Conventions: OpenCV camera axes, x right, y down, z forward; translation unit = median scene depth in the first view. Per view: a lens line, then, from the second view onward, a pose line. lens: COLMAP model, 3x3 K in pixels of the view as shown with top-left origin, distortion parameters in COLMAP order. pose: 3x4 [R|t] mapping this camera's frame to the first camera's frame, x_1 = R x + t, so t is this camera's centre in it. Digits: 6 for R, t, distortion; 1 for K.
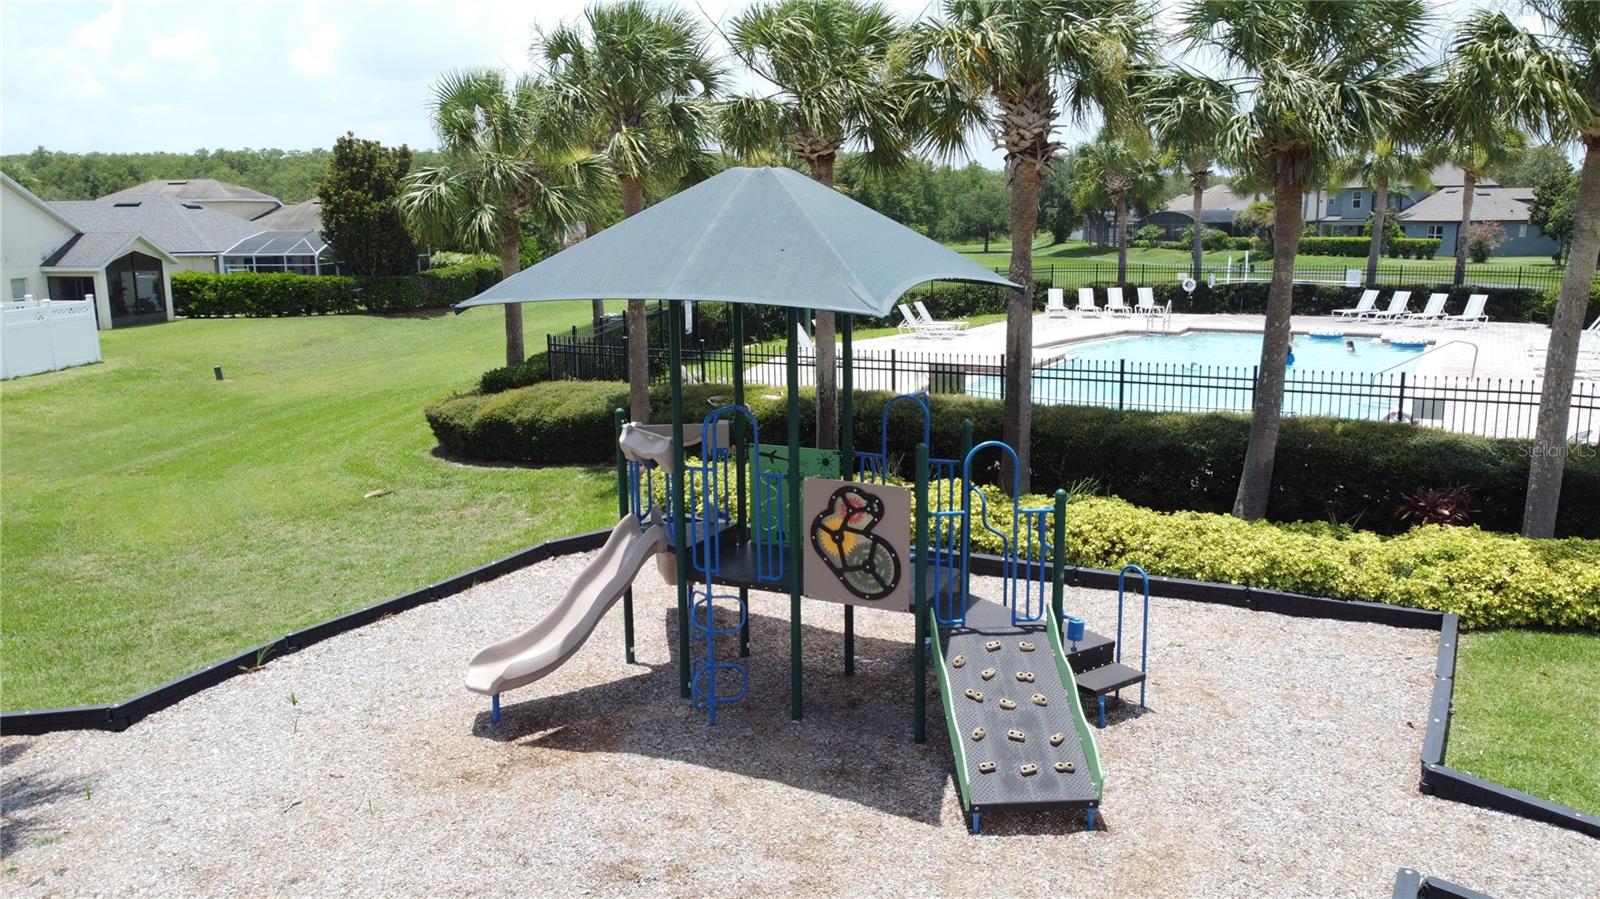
lens RADIAL K [[1210.7, 0, 802.6], [0, 1210.7, 457.0], [0, 0, 1]] dist [0.007188, -0.007451]
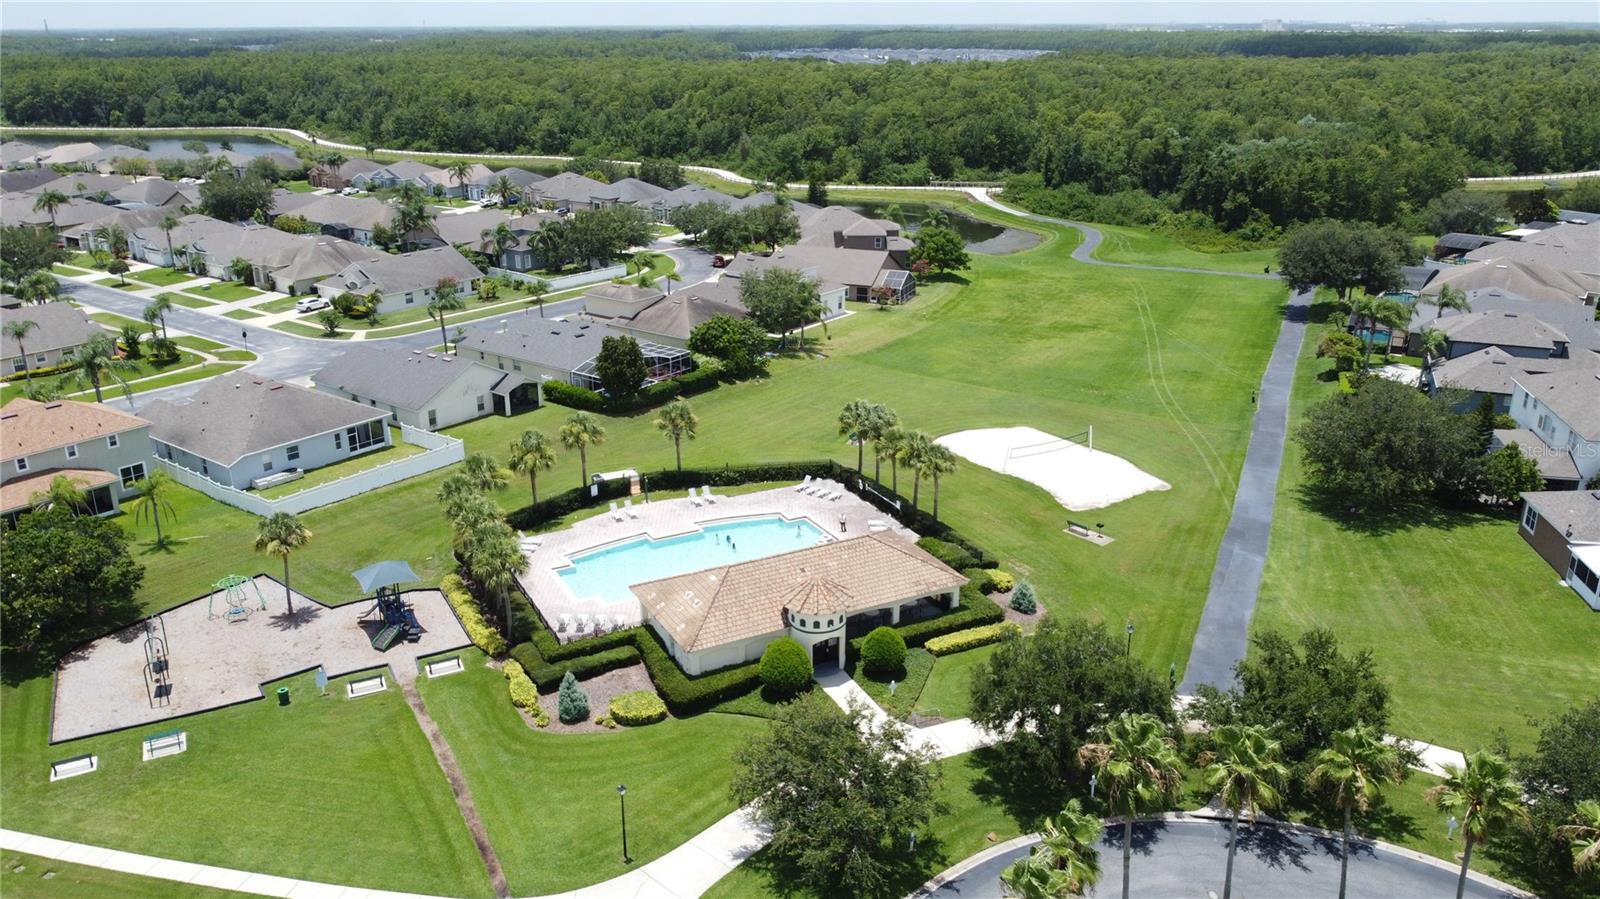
lens RADIAL K [[1210.7, 0, 806.7], [0, 1210.7, 459.9], [0, 0, 1]] dist [0.007188, -0.007451]
pose [[0.841710, 0.193076, -0.504228, 4.966679], [-0.114350, 0.976439, 0.183006, -2.151142], [0.527681, -0.096380, 0.843957, -3.328088]]
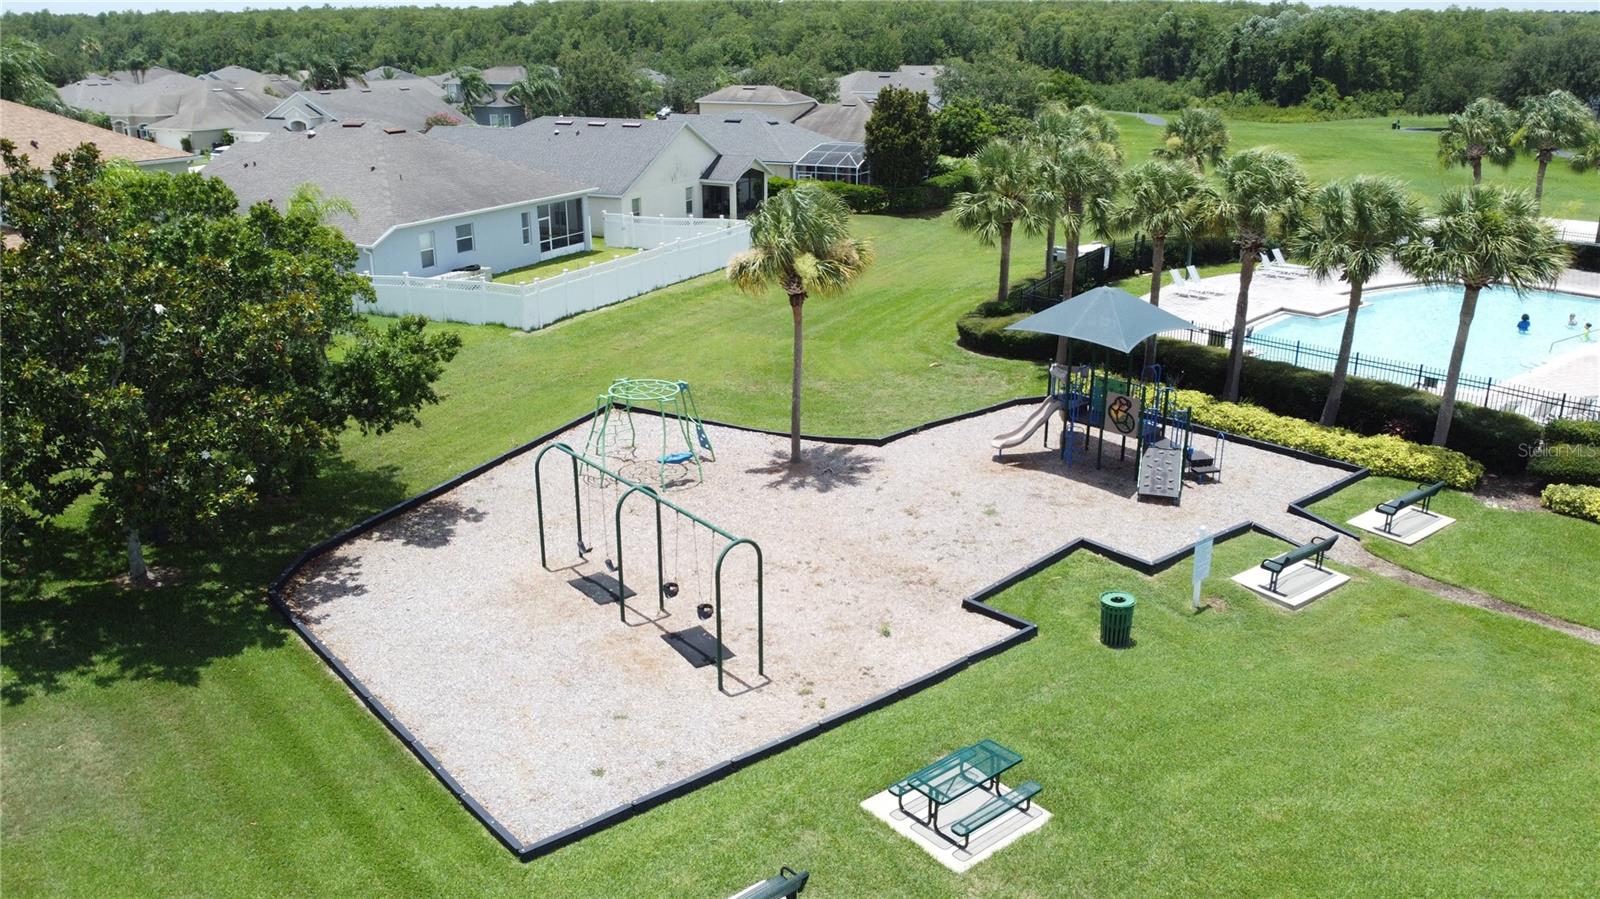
lens RADIAL K [[1210.7, 0, 799.2], [0, 1210.7, 456.6], [0, 0, 1]] dist [0.007188, -0.007451]
pose [[0.932976, 0.127050, -0.336769, 0.264275], [-0.080152, 0.985473, 0.149729, -0.177080], [0.350900, -0.112701, 0.929606, -1.747643]]
